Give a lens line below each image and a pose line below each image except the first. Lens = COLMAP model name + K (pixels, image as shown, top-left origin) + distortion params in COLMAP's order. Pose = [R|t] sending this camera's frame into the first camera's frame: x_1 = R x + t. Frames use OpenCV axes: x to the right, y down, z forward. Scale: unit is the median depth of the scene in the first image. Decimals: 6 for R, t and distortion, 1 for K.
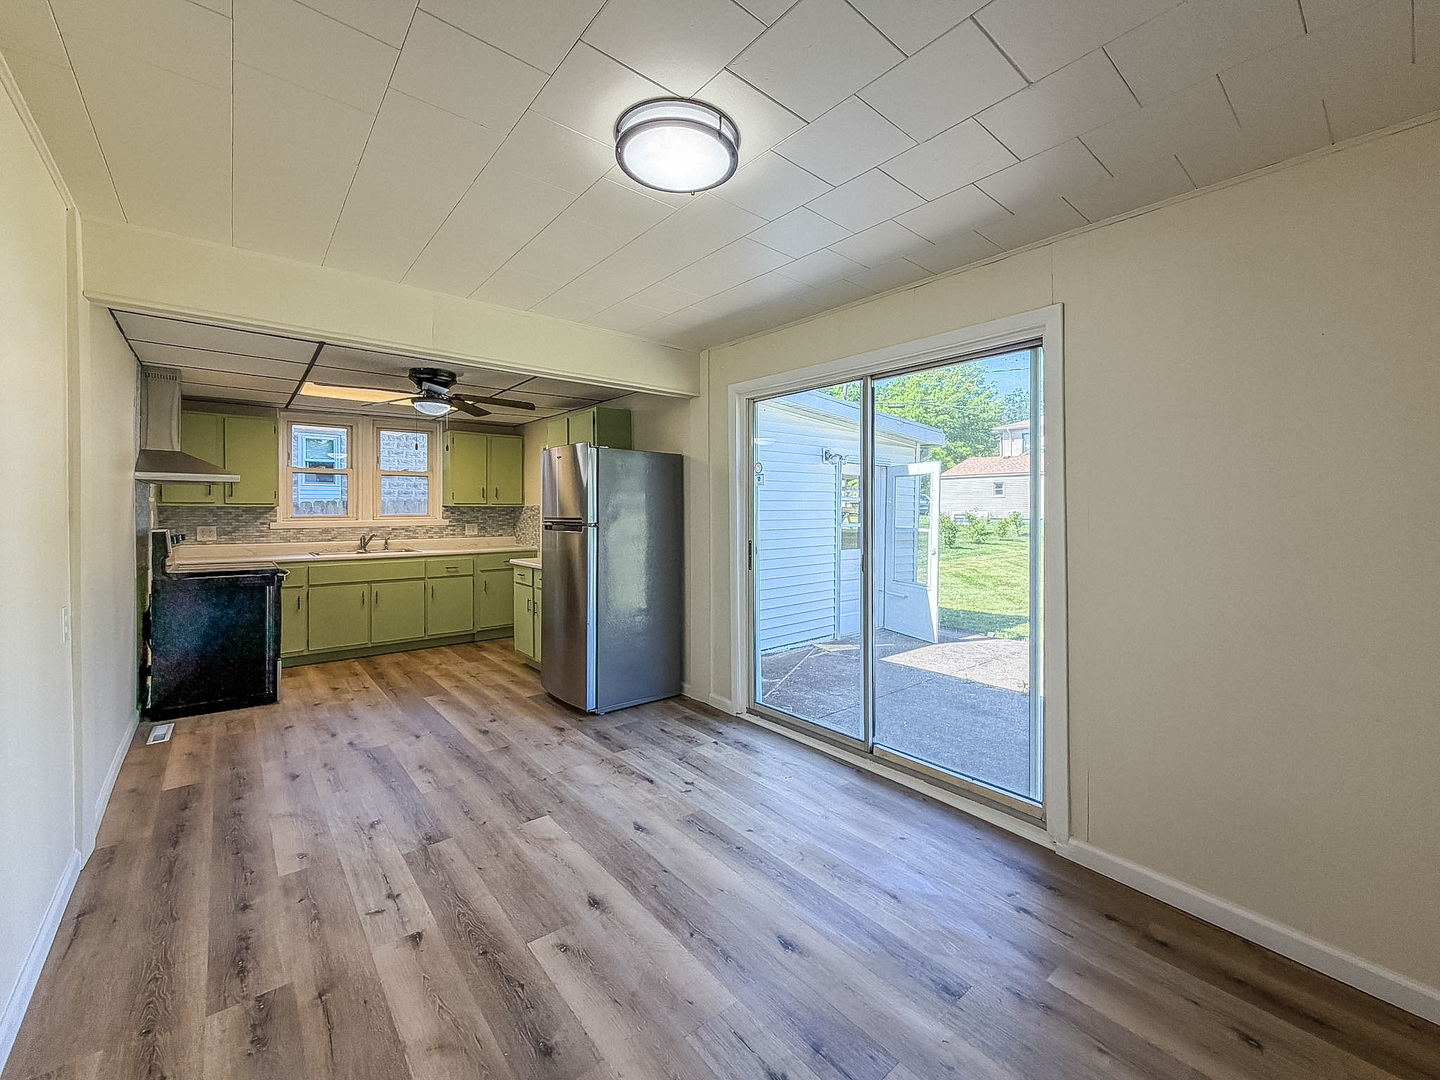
lens RADIAL K [[635.6, 0, 717.0], [0, 635.6, 508.3], [0, 0, 1]] dist [0.004233, -0.002355]
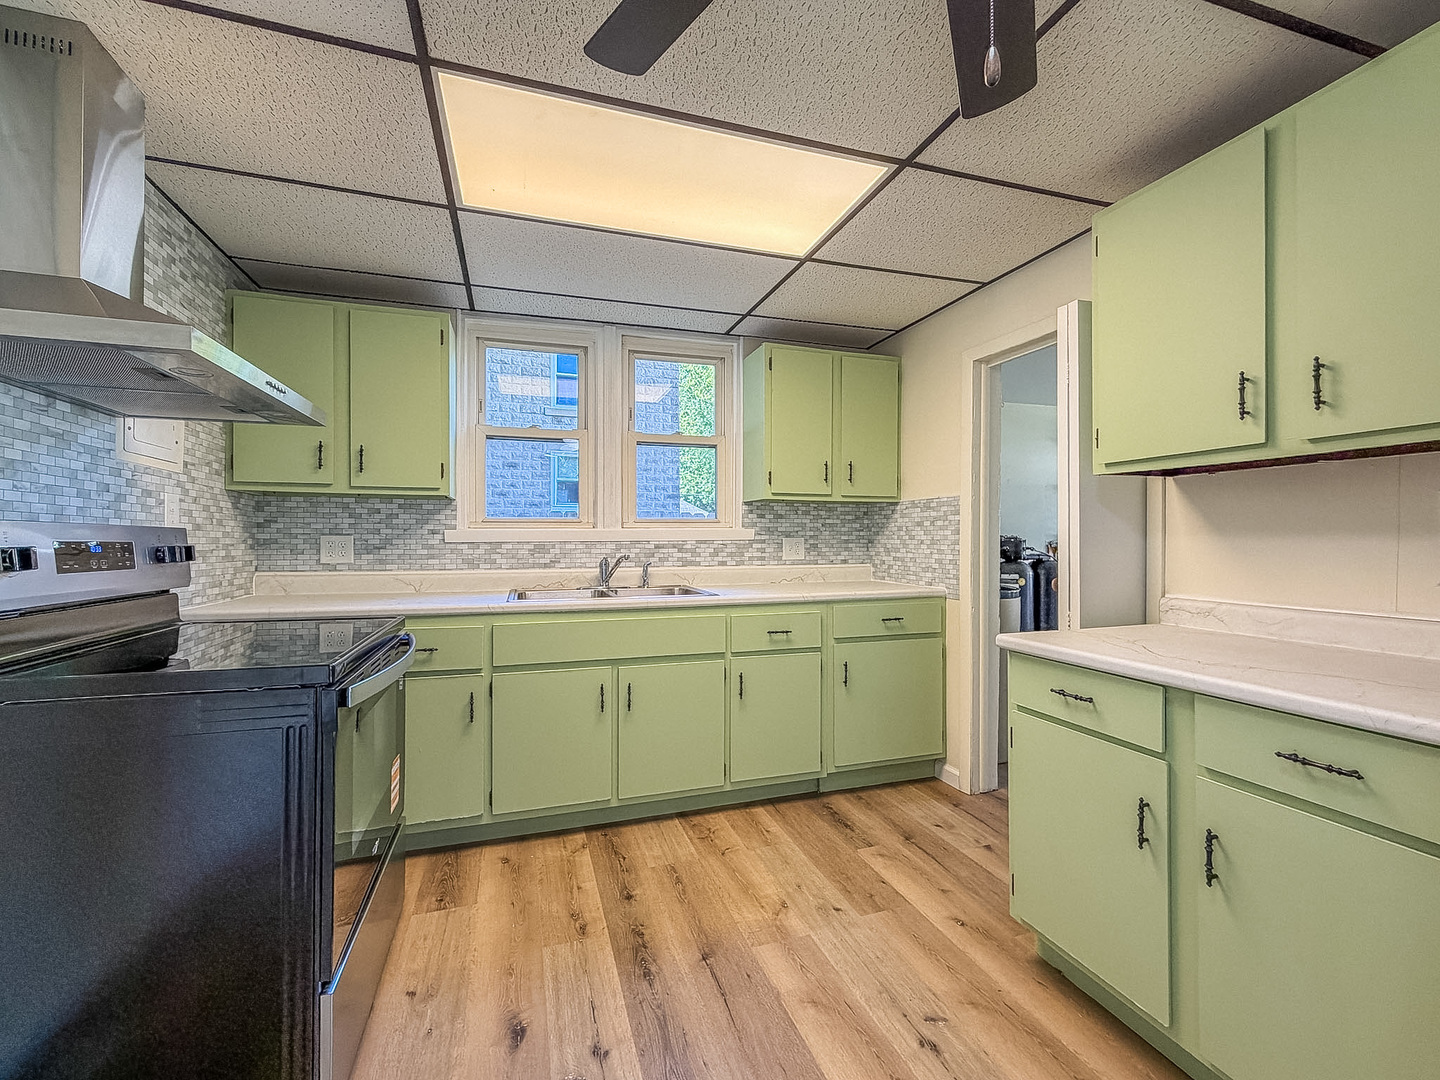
lens RADIAL K [[635.6, 0, 706.1], [0, 635.6, 531.3], [0, 0, 1]] dist [0.004233, -0.002355]
pose [[0.937235, -0.003715, -0.348678, -0.351465], [0.000315, 0.999952, -0.009807, 0.030917], [0.348697, 0.009082, 0.937191, 0.640713]]
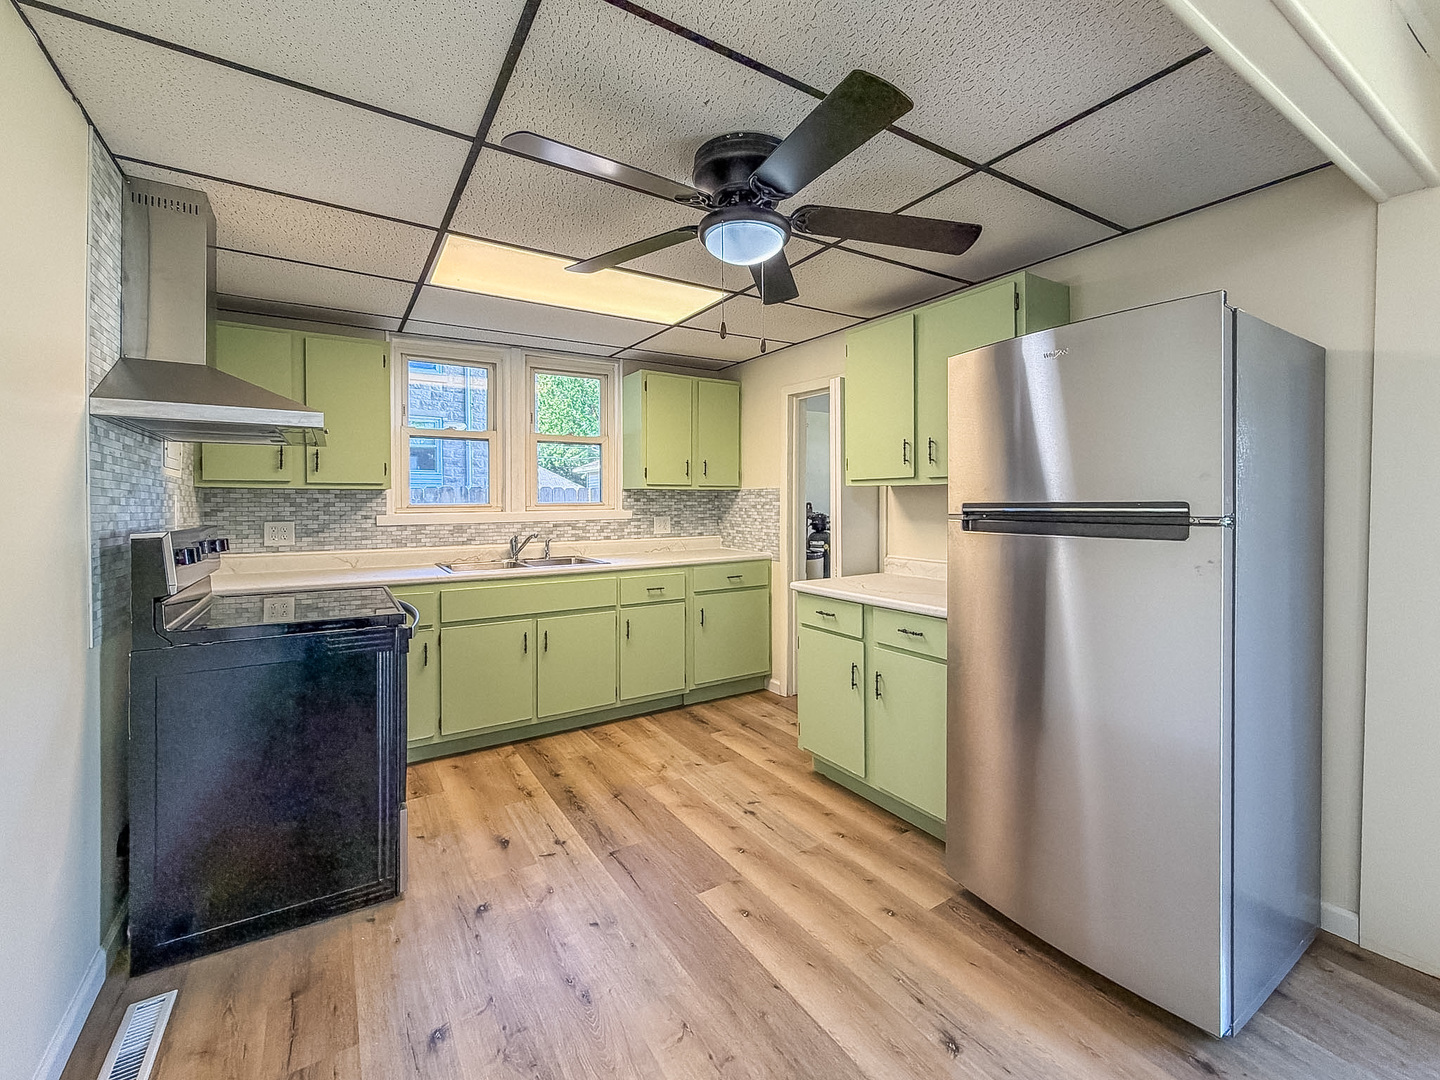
lens RADIAL K [[635.6, 0, 723.3], [0, 635.6, 497.2], [0, 0, 1]] dist [0.004233, -0.002355]
pose [[0.994877, -0.005852, -0.100925, -0.328766], [0.005308, 0.999970, -0.005651, 0.010596], [0.100955, 0.005086, 0.994878, 0.451933]]
